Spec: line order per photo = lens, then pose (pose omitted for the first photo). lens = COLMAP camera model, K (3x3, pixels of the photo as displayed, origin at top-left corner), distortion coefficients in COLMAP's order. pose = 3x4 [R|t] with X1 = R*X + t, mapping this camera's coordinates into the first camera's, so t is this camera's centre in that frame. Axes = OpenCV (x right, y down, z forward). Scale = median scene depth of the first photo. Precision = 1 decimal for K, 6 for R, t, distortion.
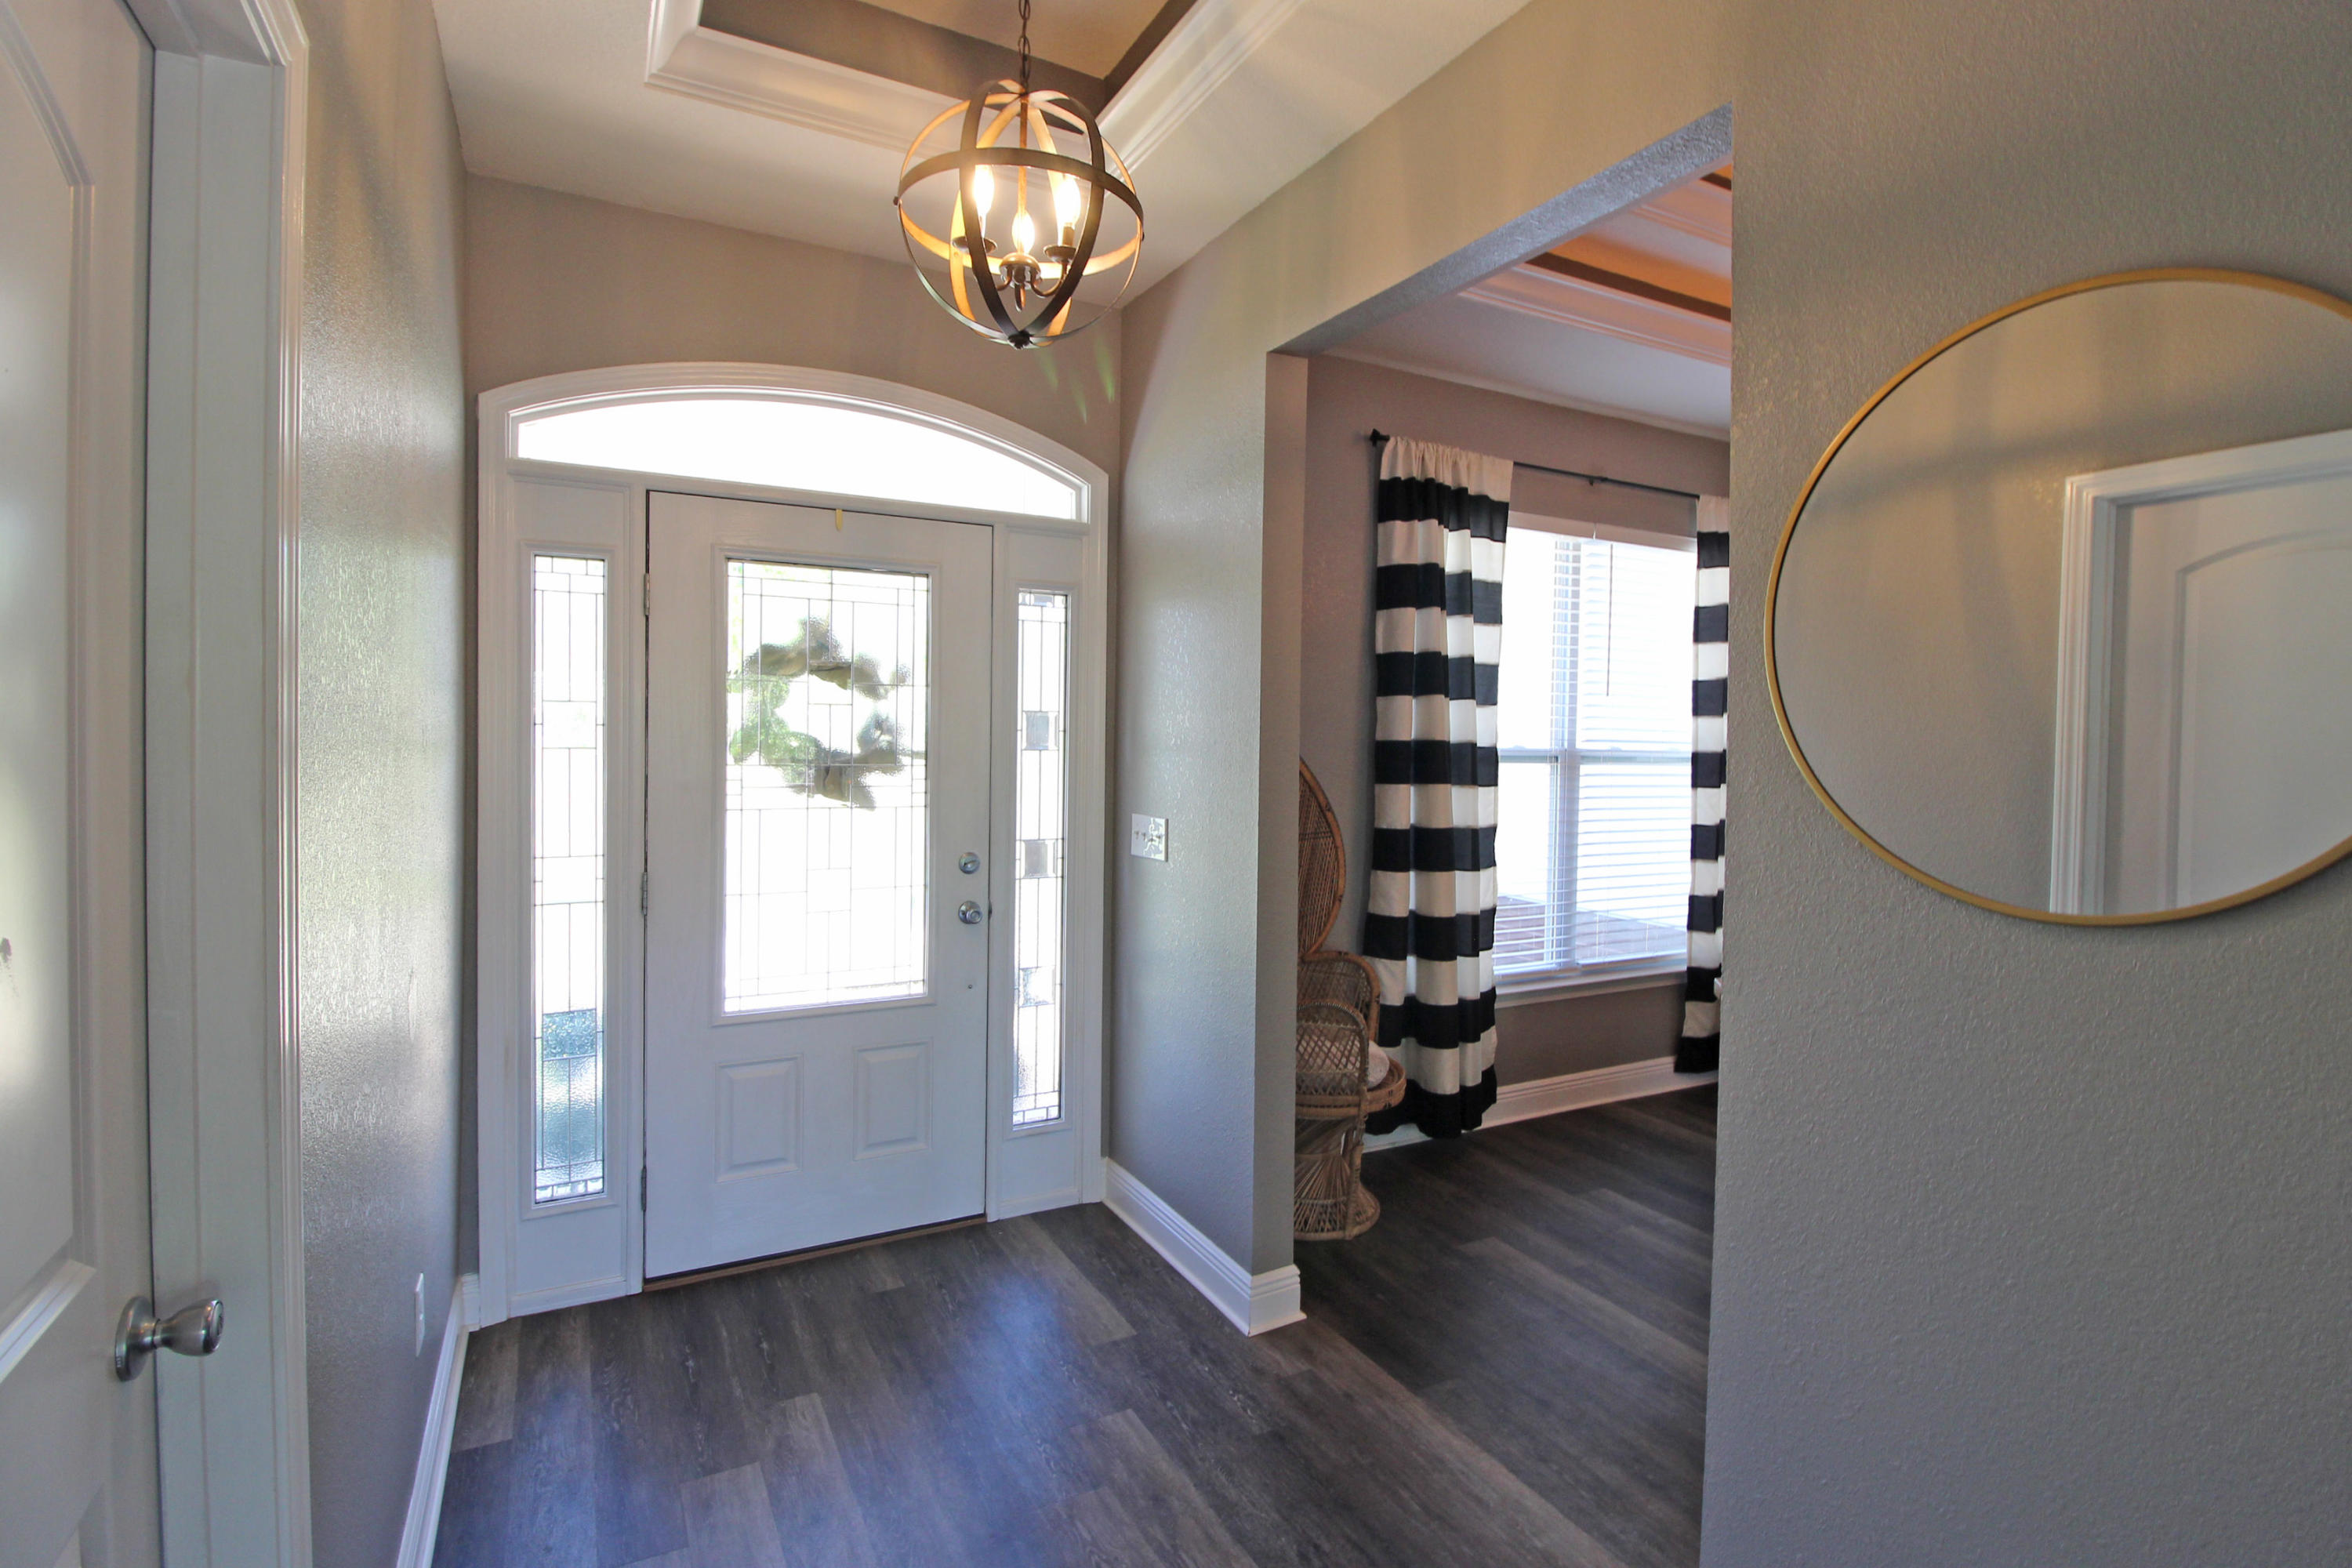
lens RADIAL K [[1097.5, 0, 1164.0], [0, 1097.5, 766.1], [0, 0, 1]] dist [-0.007116, -0.008445]
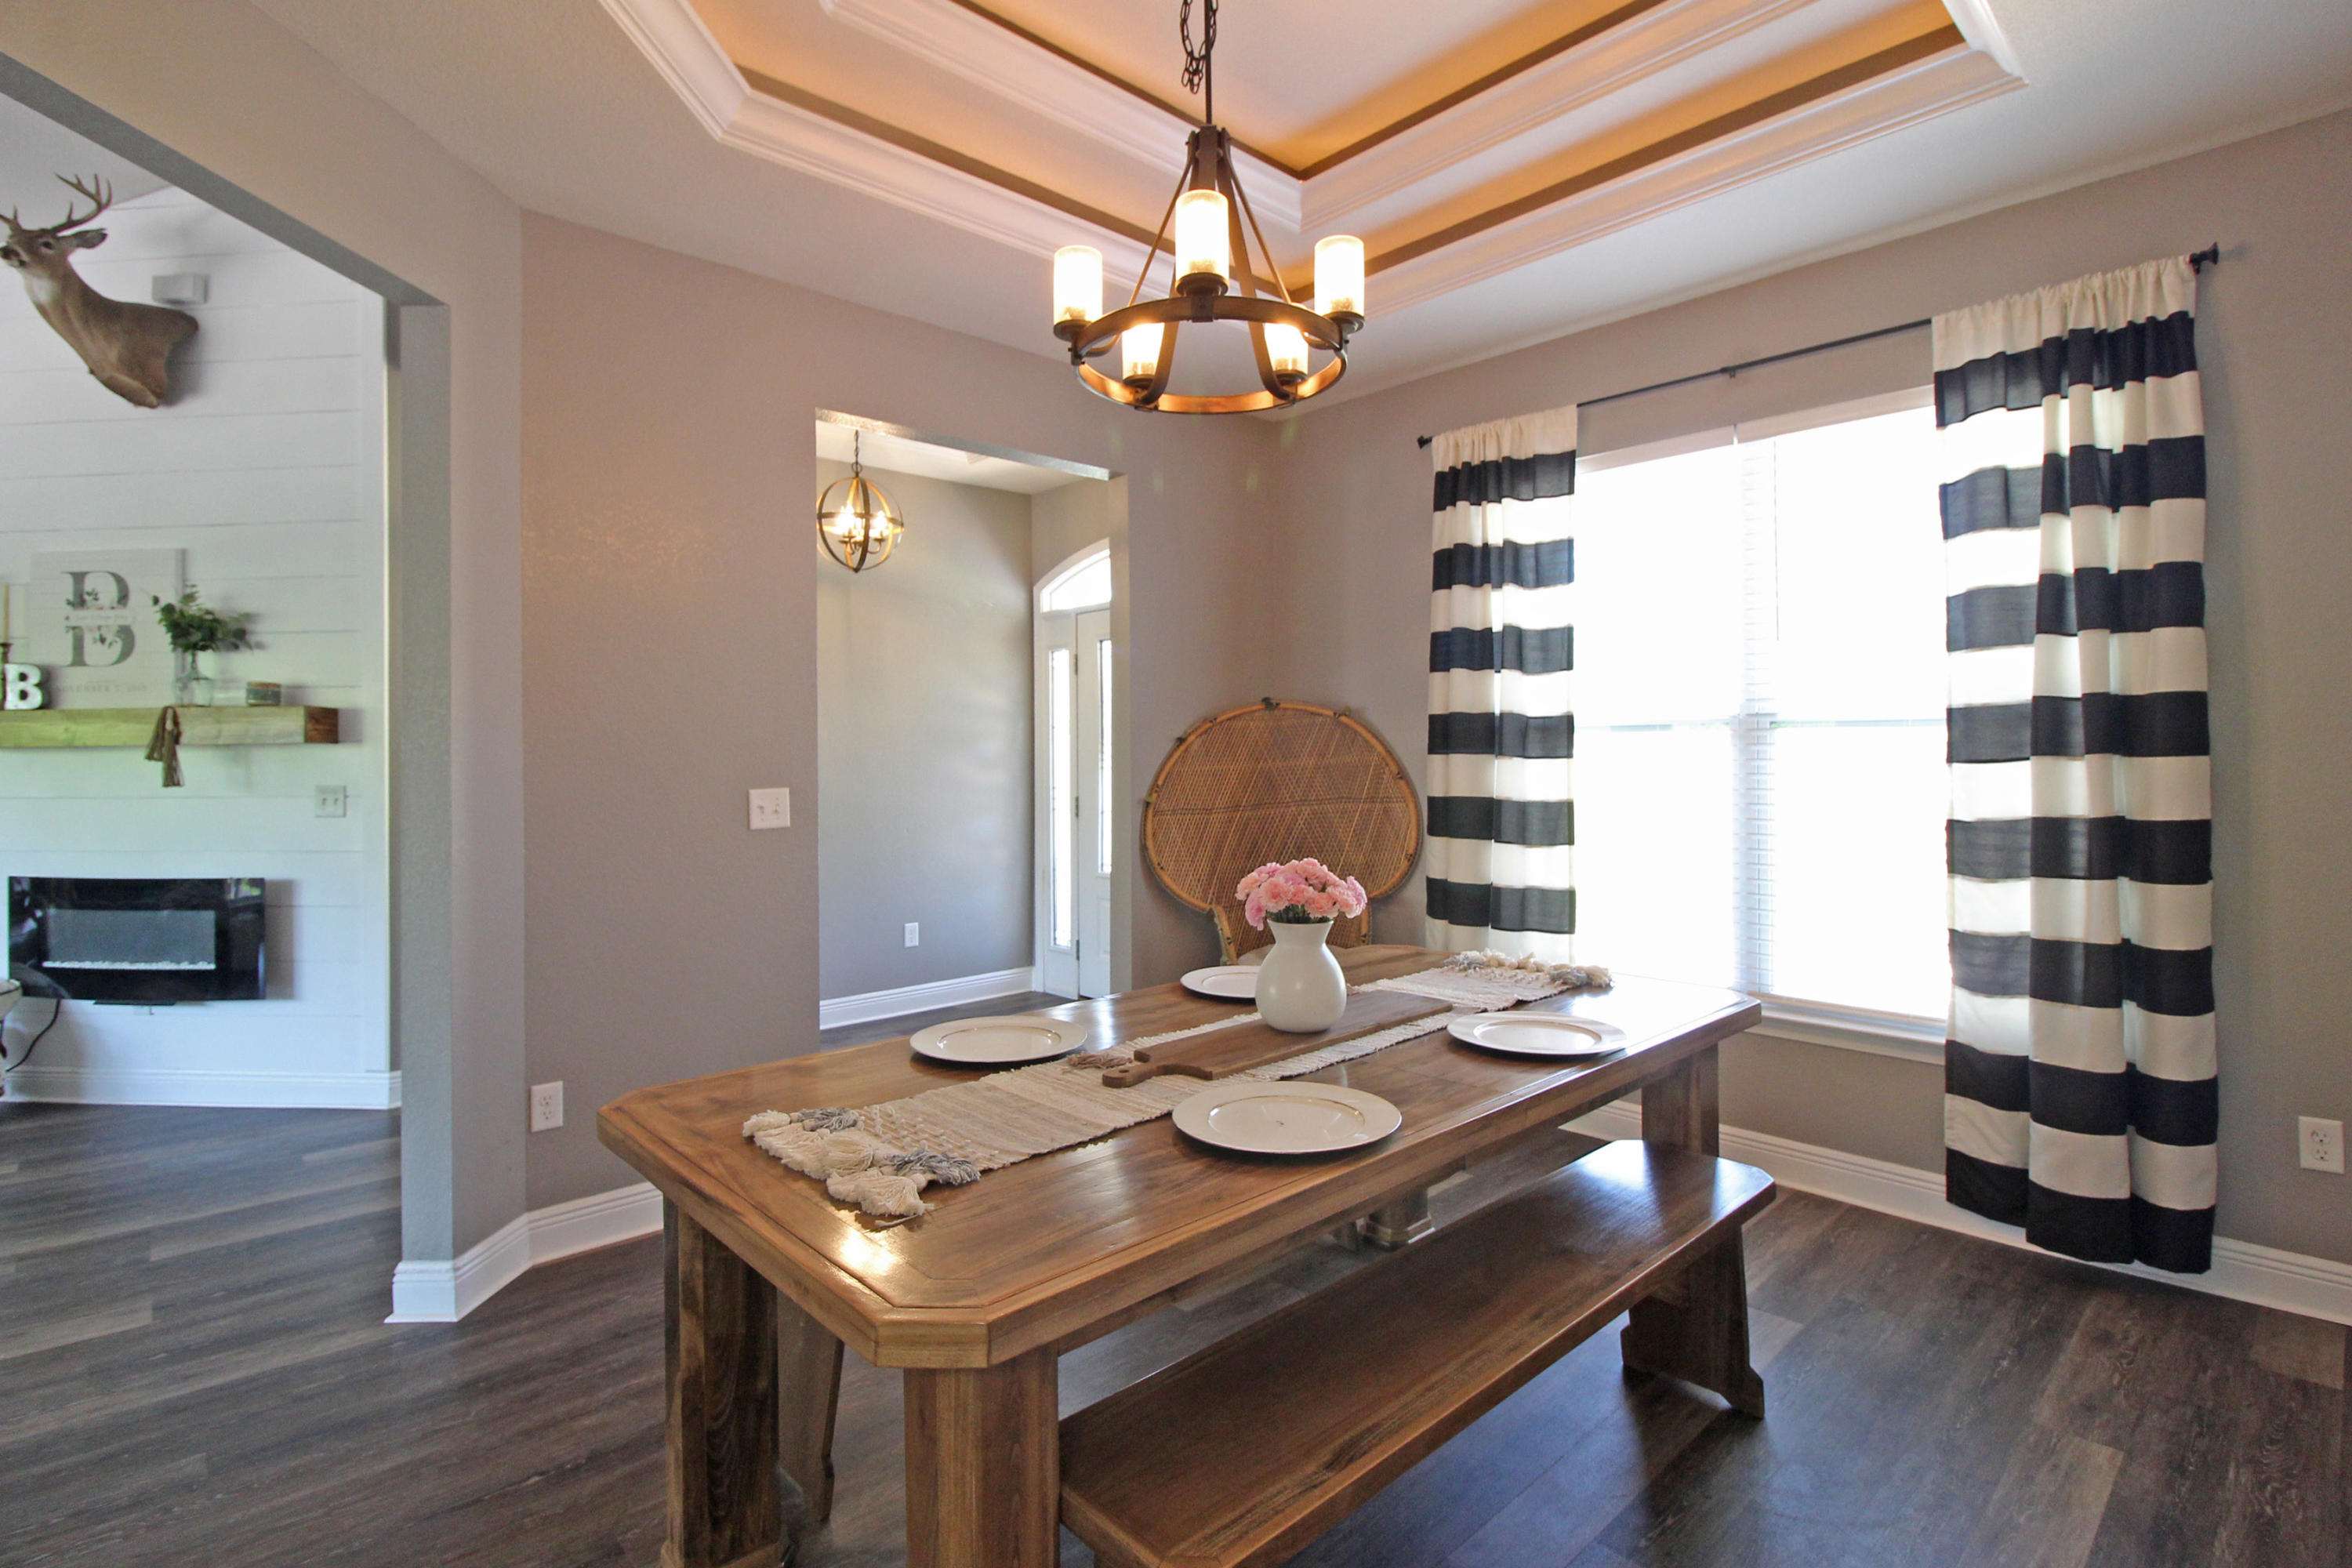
lens RADIAL K [[1097.5, 0, 1175.9], [0, 1097.5, 743.0], [0, 0, 1]] dist [-0.007116, -0.008445]
pose [[0.260689, -0.019582, -0.965224, 1.147386], [-0.008162, 0.999714, -0.022487, 0.030913], [0.965388, 0.013741, 0.260455, 0.452321]]
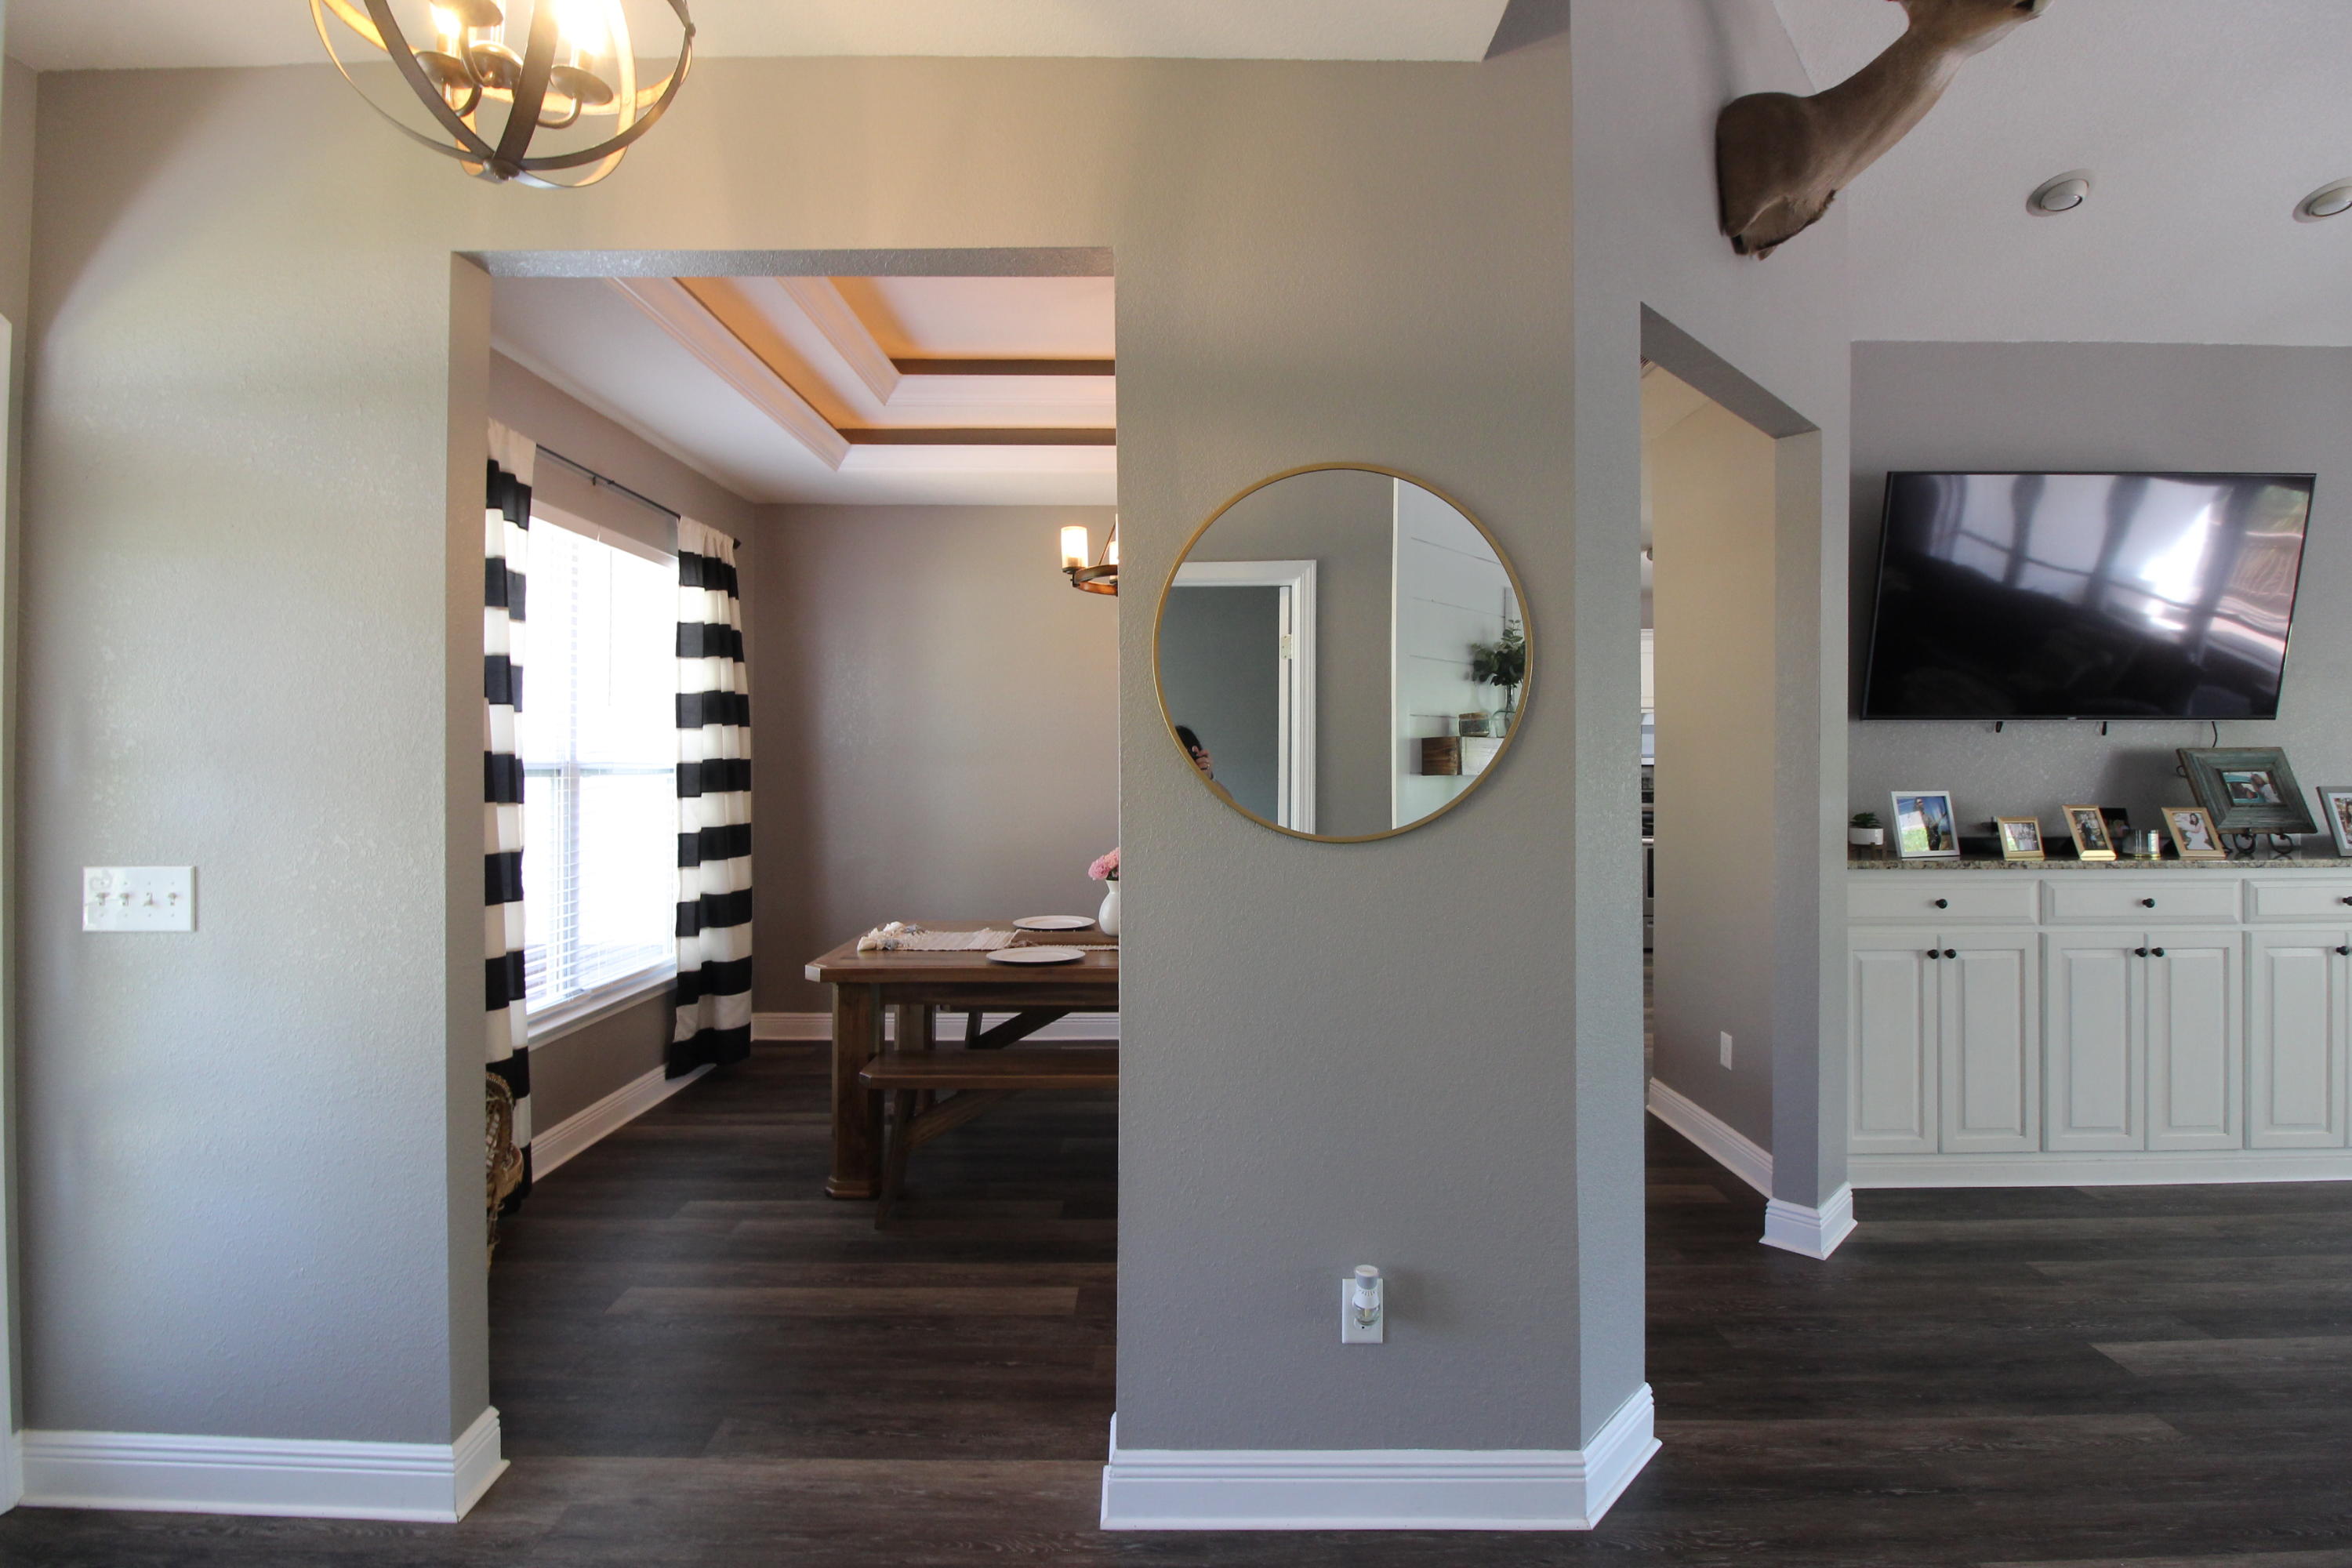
lens RADIAL K [[1097.5, 0, 1187.5], [0, 1097.5, 750.3], [0, 0, 1]] dist [-0.007116, -0.008445]
pose [[0.463875, 0.000976, 0.885900, -0.240137], [0.020117, 0.999730, -0.011635, -0.003554], [-0.885672, 0.023219, 0.463730, 0.116962]]
